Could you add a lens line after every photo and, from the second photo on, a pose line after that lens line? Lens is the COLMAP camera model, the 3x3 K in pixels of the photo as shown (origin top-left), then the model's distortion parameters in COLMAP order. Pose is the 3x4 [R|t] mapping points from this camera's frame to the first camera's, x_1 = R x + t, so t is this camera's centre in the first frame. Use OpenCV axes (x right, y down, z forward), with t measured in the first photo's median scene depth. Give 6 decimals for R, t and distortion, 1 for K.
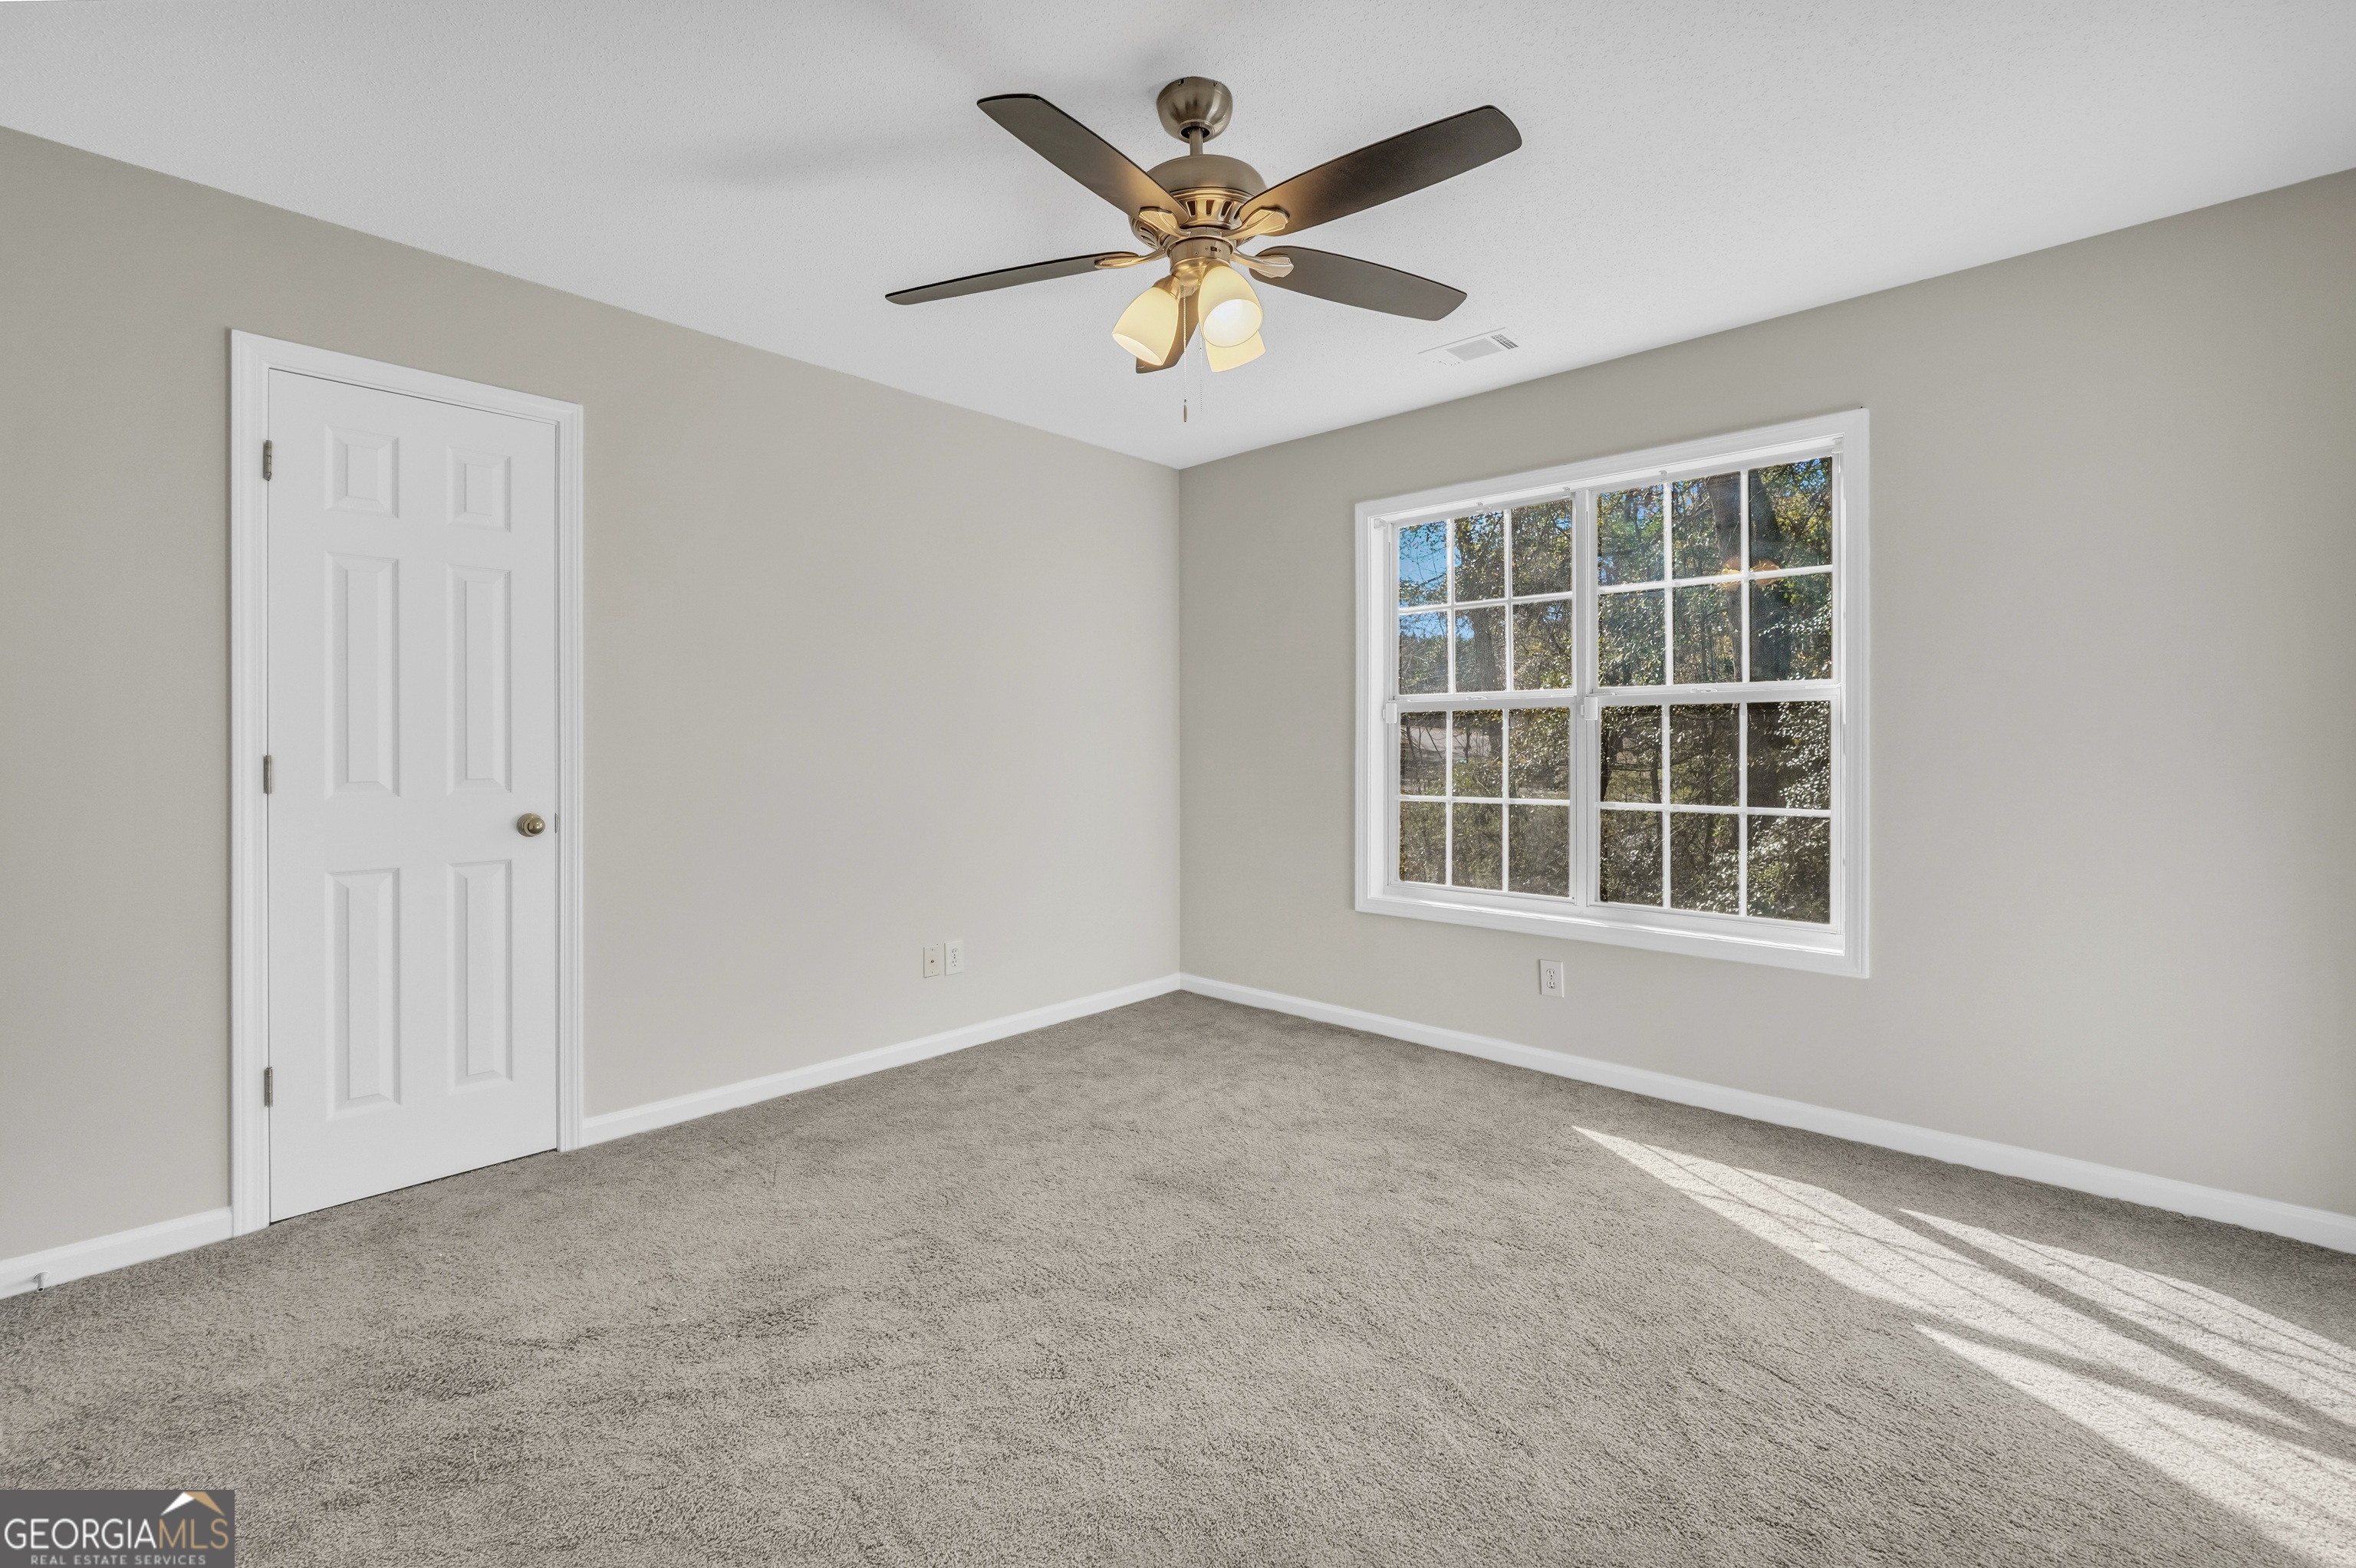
lens RADIAL K [[1036.4, 0, 1164.4], [0, 1036.4, 748.6], [0, 0, 1]] dist [0.002142, 0.000790]
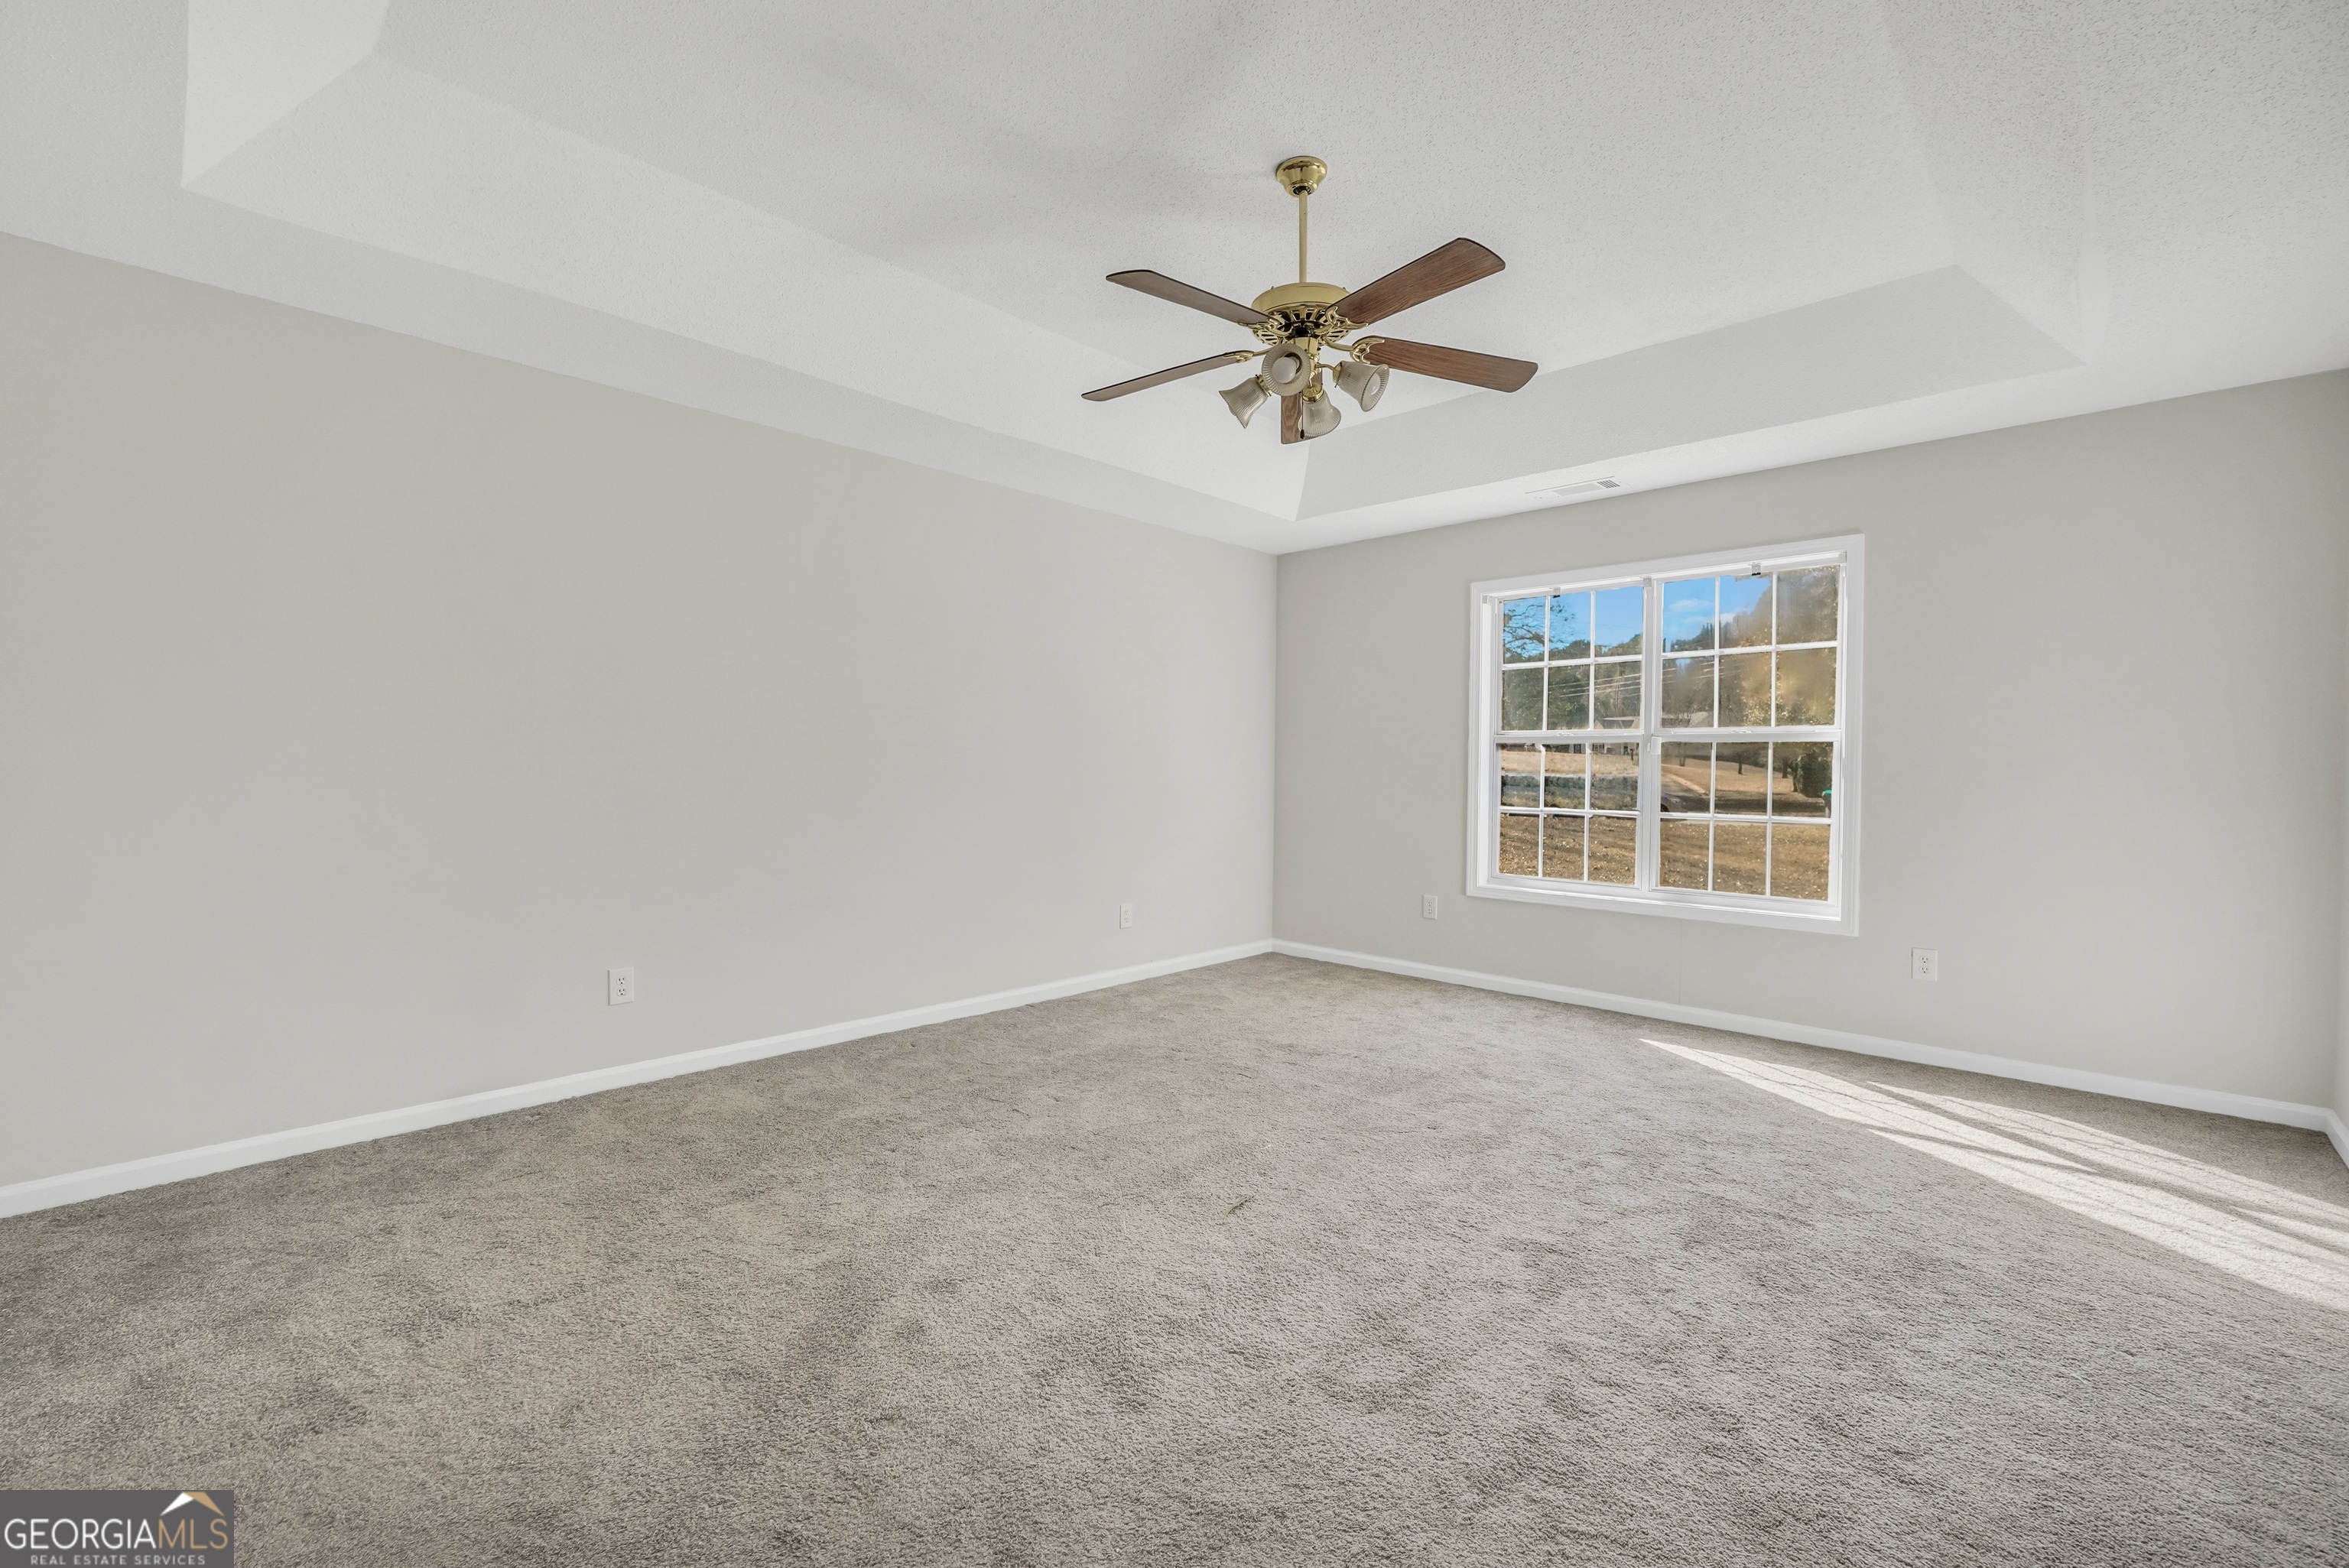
lens RADIAL K [[1005.3, 0, 1157.4], [0, 1005.3, 779.6], [0, 0, 1]] dist [-0.022817, 0.008653]
pose [[0.999348, 0.019671, -0.030260, -0.218979], [-0.019696, 0.999806, -0.000550, 0.024997], [0.030243, 0.001146, 0.999542, -0.356156]]
